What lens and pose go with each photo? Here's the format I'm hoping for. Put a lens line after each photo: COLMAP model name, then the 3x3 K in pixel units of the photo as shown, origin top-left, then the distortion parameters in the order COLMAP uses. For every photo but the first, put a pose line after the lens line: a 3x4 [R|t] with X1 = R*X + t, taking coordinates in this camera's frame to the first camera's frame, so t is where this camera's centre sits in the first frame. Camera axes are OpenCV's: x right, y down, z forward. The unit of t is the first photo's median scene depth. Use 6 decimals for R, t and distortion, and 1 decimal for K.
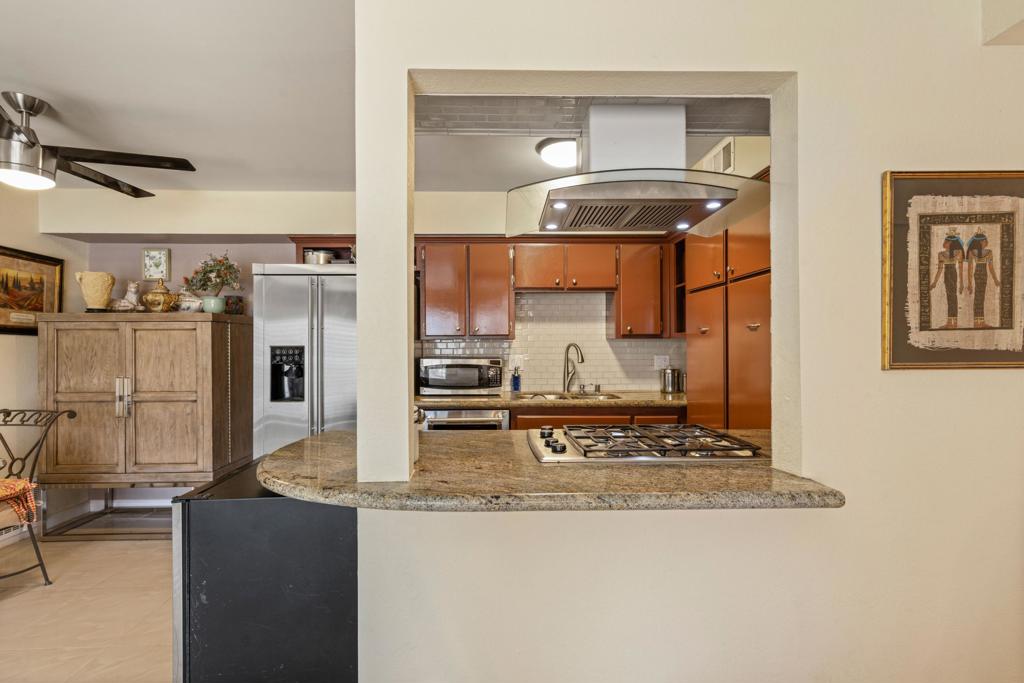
lens RADIAL K [[463.7, 0, 510.2], [0, 463.7, 343.0], [0, 0, 1]] dist [0.001034, 0.000703]
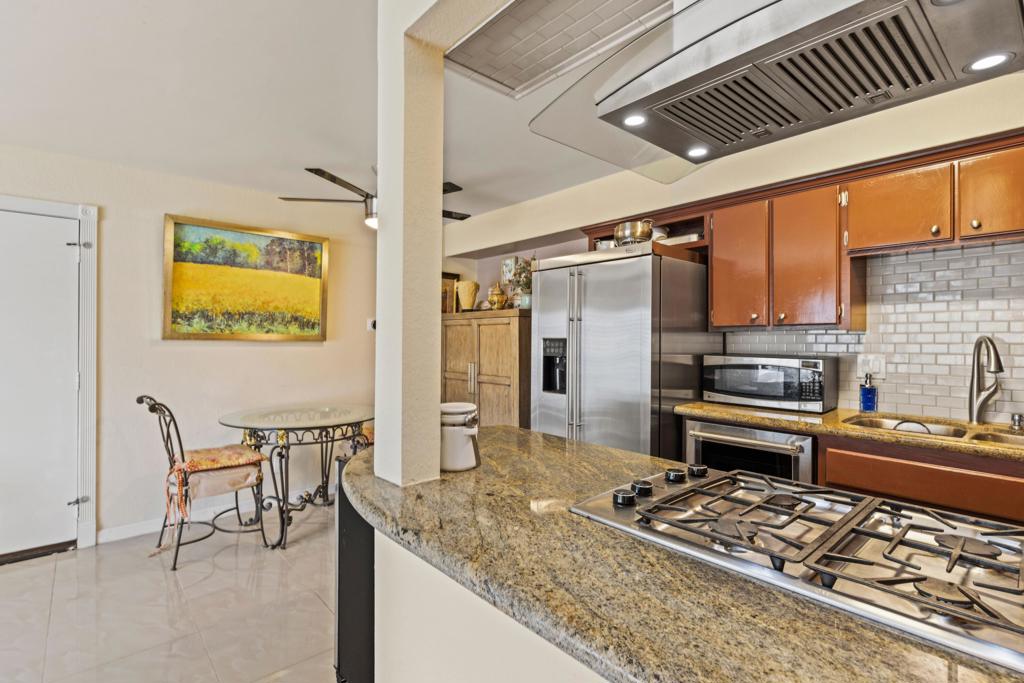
lens RADIAL K [[488.1, 0, 511.5], [0, 488.1, 338.5], [0, 0, 1]] dist [0.005618, 0.000727]
pose [[0.636937, 0.005499, -0.770897, 0.265328], [-0.001819, 0.999982, 0.005630, 0.000947], [0.770914, -0.002183, 0.636936, 0.225244]]
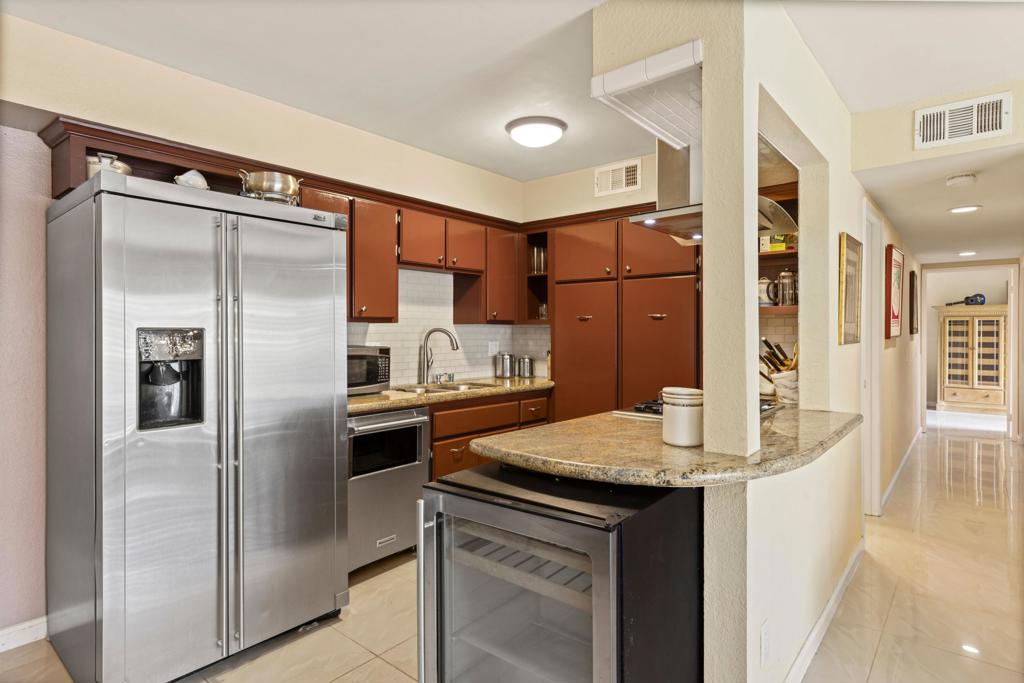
lens RADIAL K [[552.6, 0, 509.5], [0, 552.6, 333.0], [0, 0, 1]] dist [0.002307, 0.000210]
pose [[0.664799, 0.003475, 0.747014, -0.661556], [-0.006659, 0.999977, 0.001275, 0.008009], [-0.746993, -0.005822, 0.664807, 0.221859]]
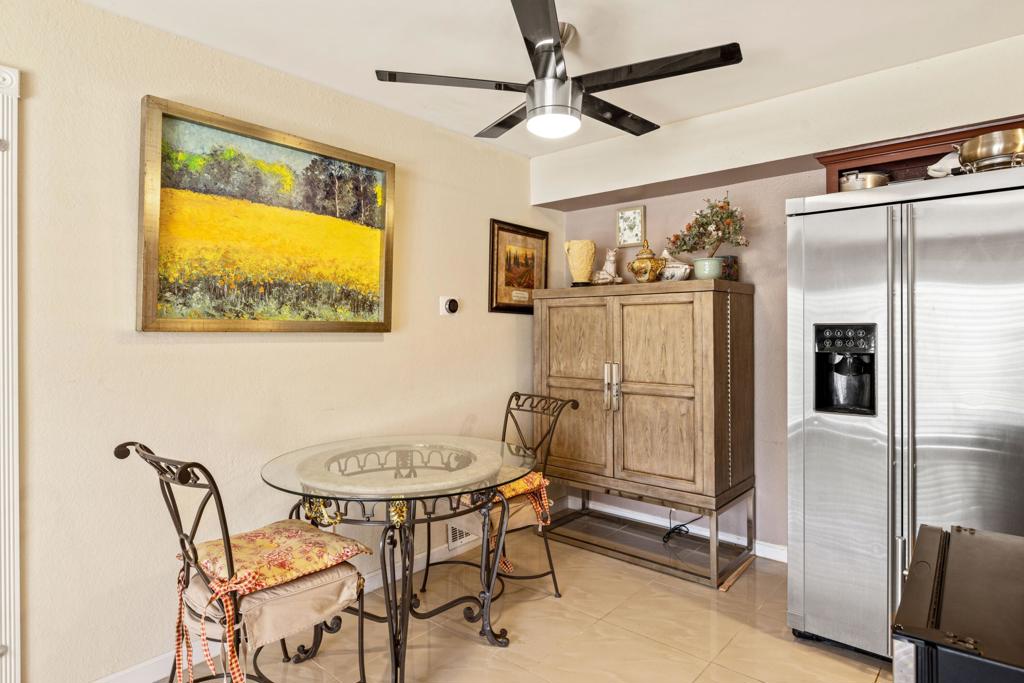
lens RADIAL K [[570.7, 0, 509.3], [0, 570.7, 329.6], [0, 0, 1]] dist [-0.002763, -0.001511]
pose [[0.732905, 0.002596, -0.680326, -0.268552], [0.004444, 0.999953, 0.008602, 0.005012], [0.680316, -0.009328, 0.732860, 0.125044]]
